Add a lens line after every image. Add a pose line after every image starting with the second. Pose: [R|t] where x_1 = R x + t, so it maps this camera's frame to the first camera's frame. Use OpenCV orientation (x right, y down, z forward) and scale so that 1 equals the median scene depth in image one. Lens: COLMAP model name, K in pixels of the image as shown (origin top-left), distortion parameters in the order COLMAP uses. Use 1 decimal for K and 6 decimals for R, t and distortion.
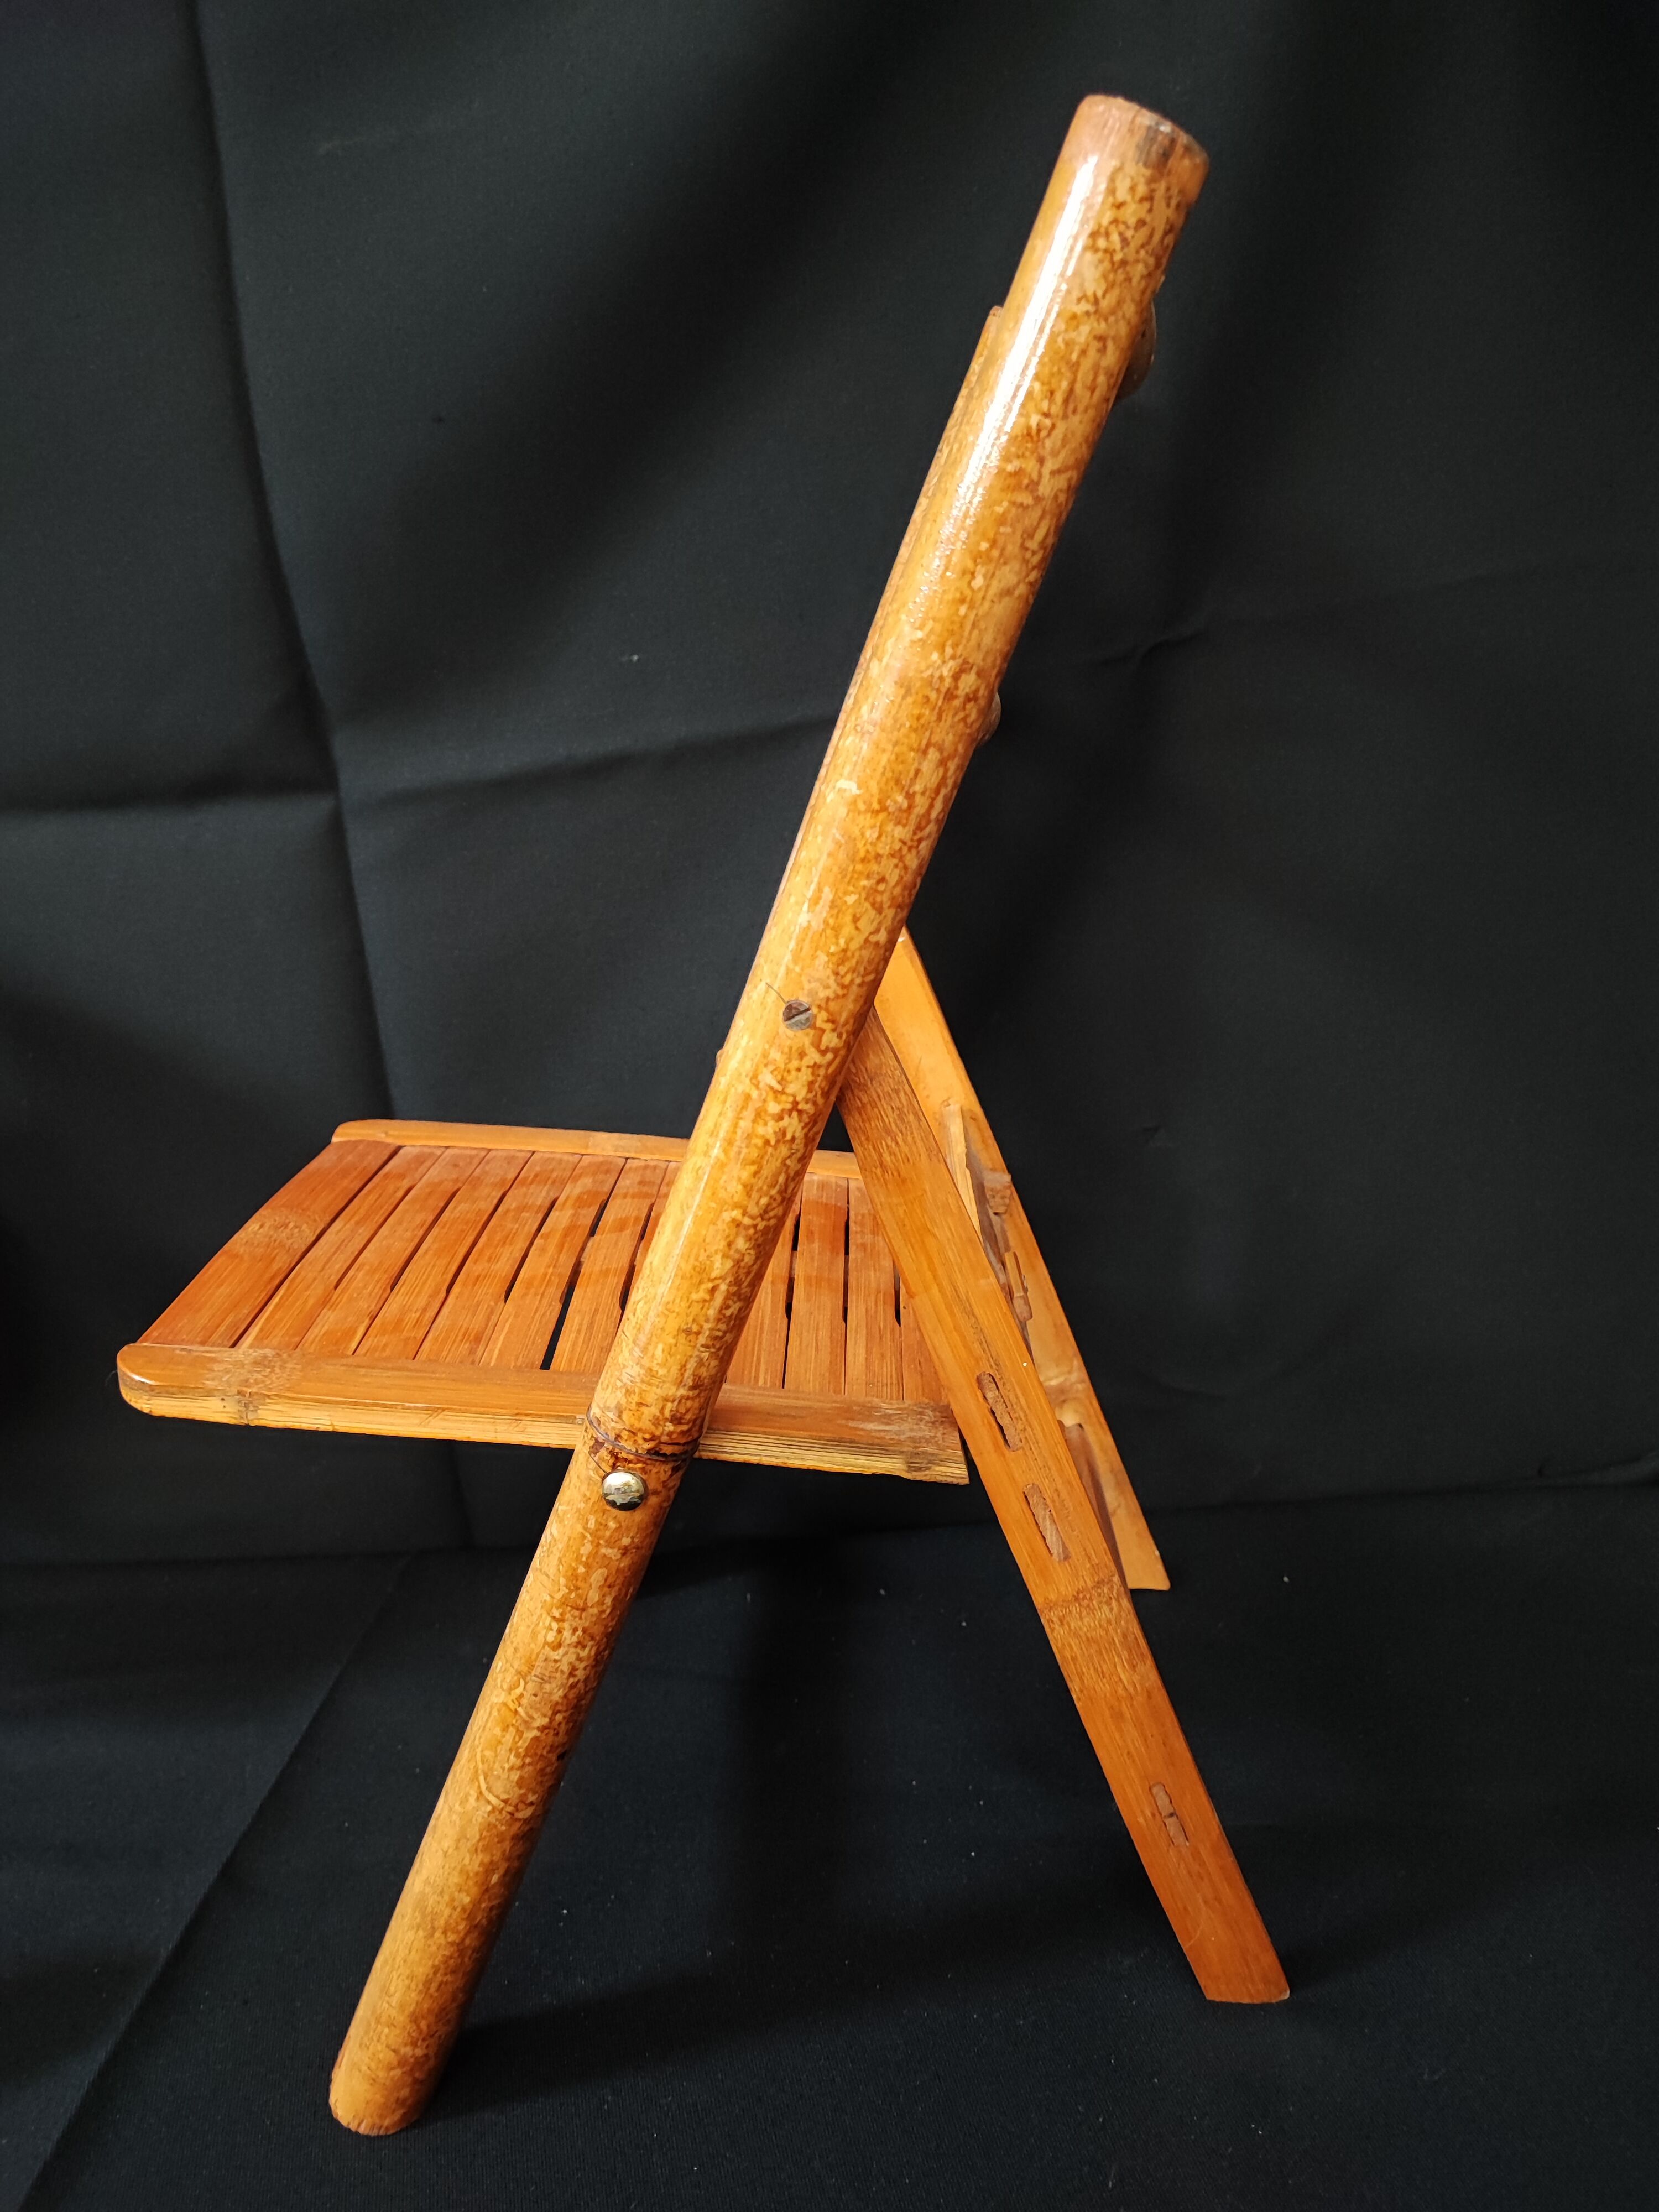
lens RADIAL K [[1618.6, 0, 829.4], [0, 1618.6, 1105.7], [0, 0, 1]] dist [-0.064939, 0.006486]
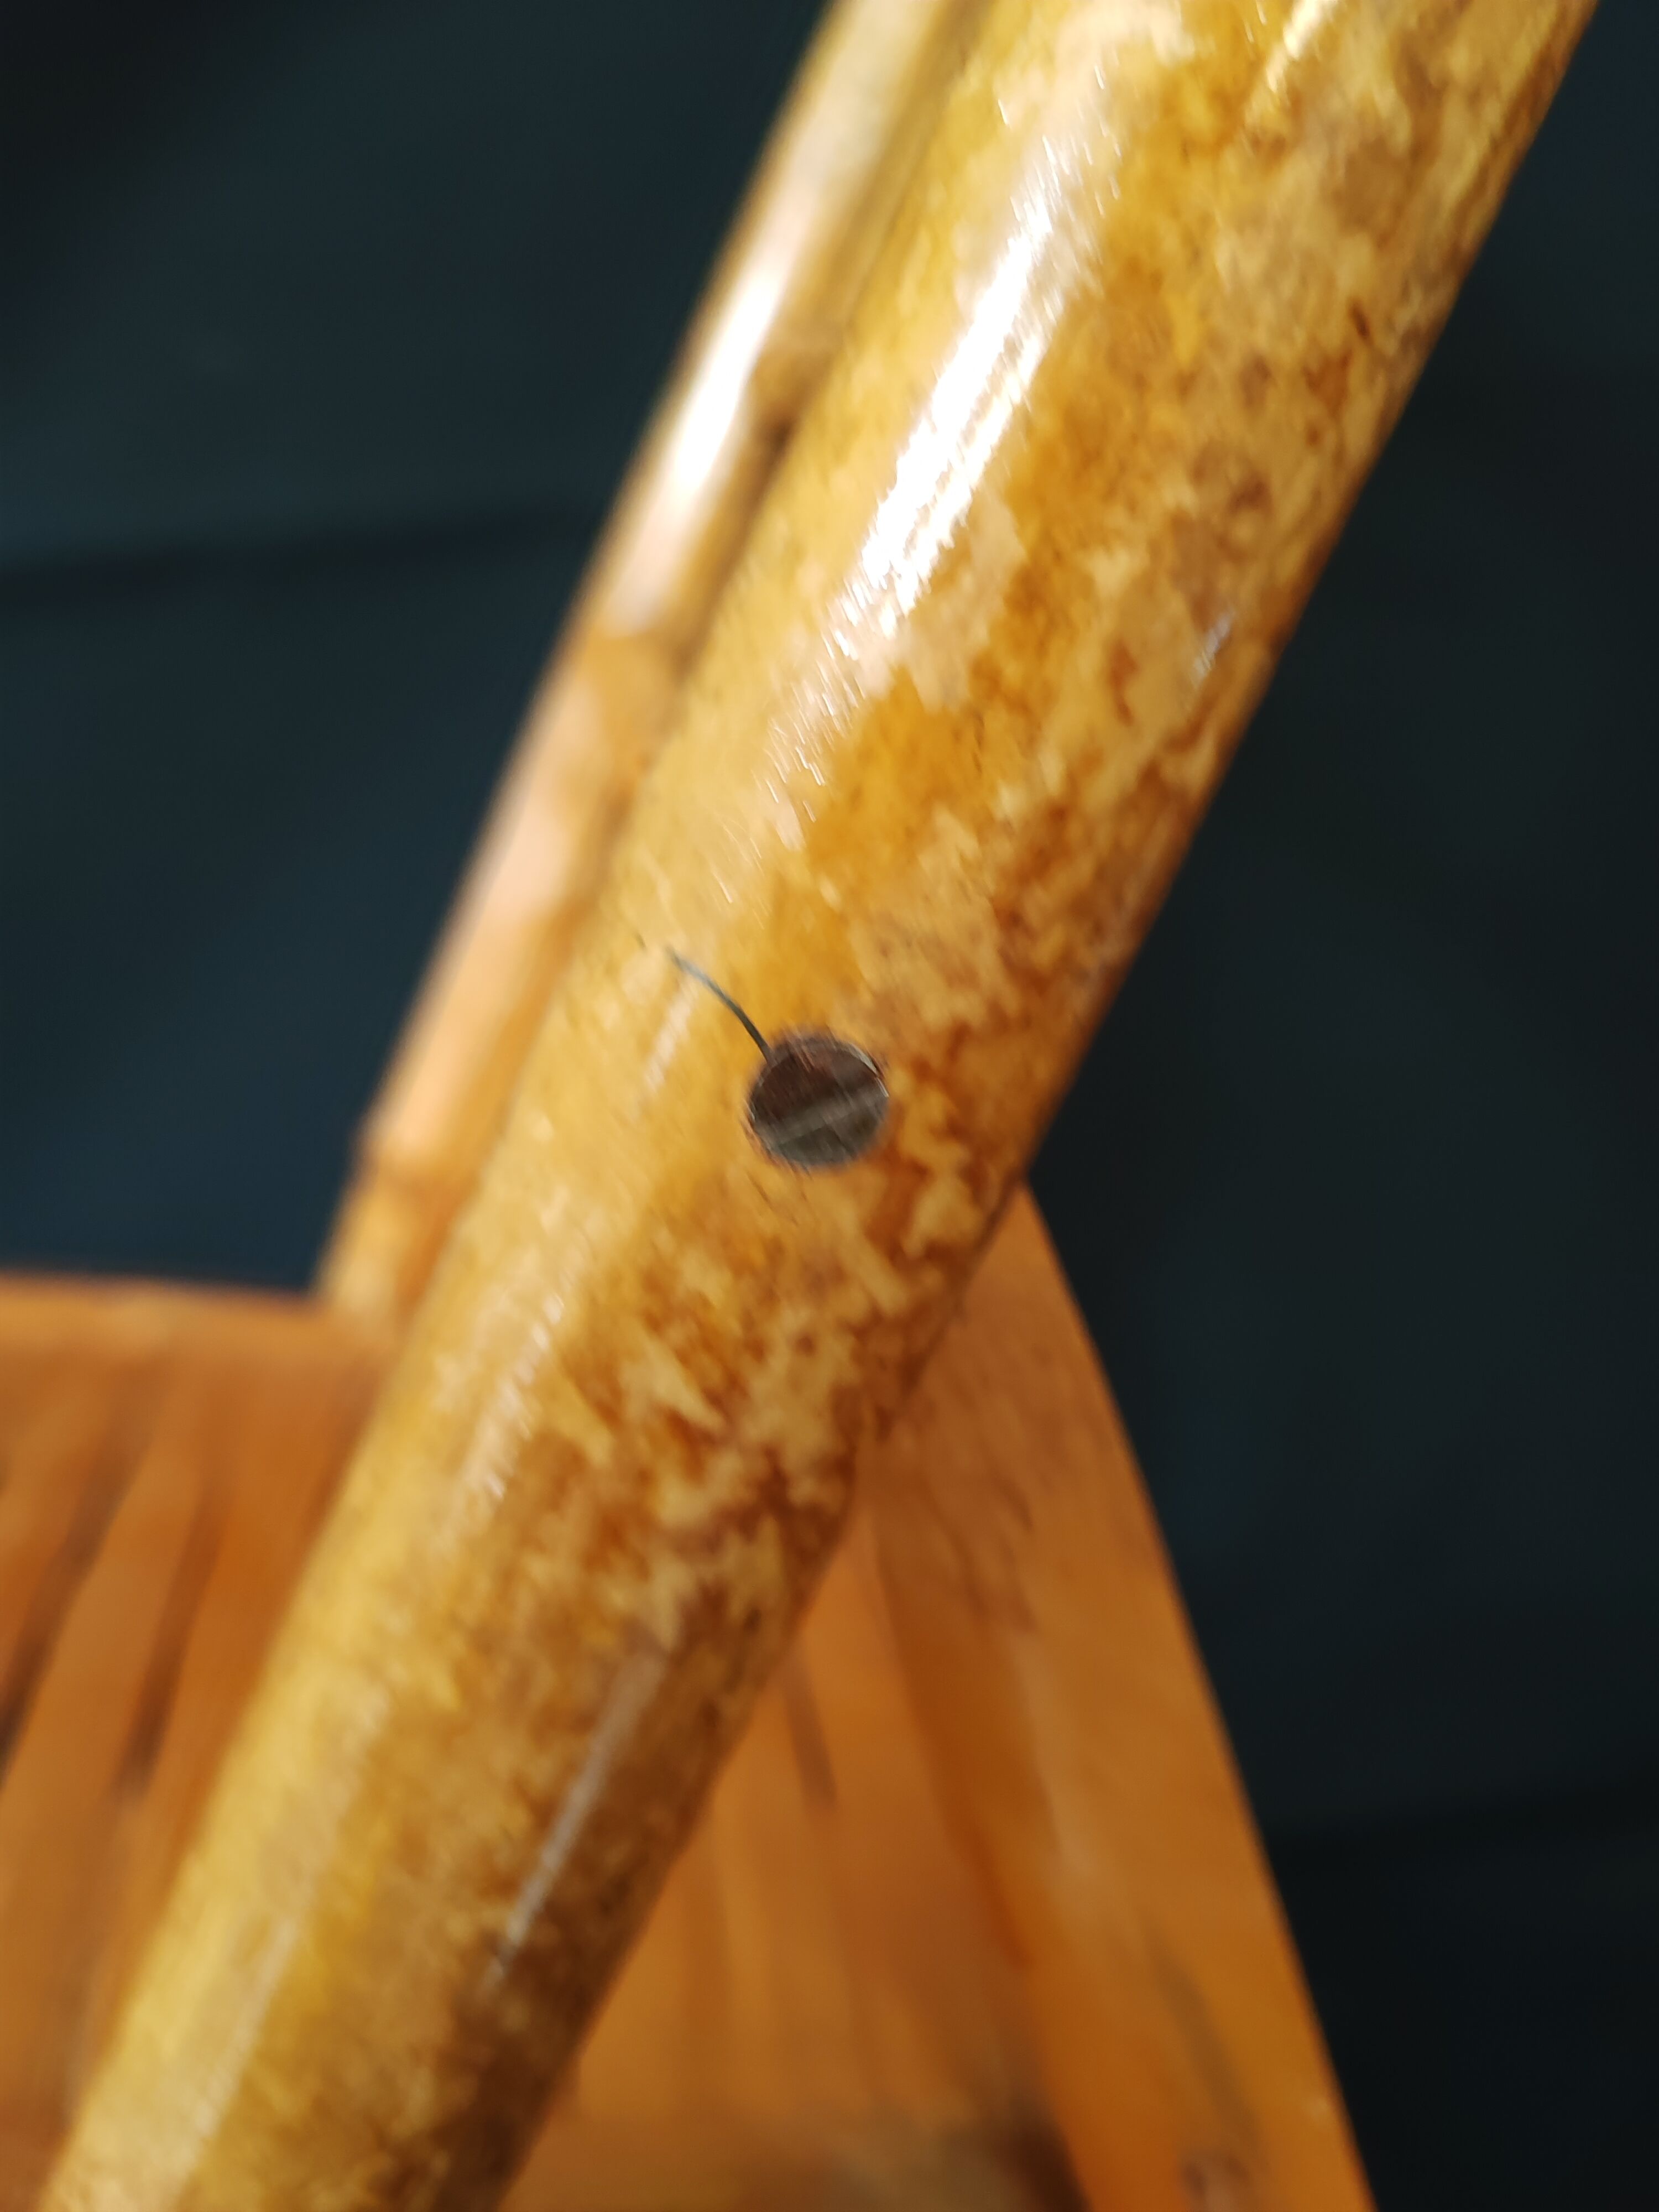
lens RADIAL K [[1618.6, 0, 835.3], [0, 1618.6, 1114.3], [0, 0, 1]] dist [-0.064939, 0.006486]
pose [[0.974900, 0.021461, 0.221607, -0.065486], [-0.017785, 0.999669, -0.018572, -0.050262], [-0.221932, 0.014165, 0.974959, 0.783949]]
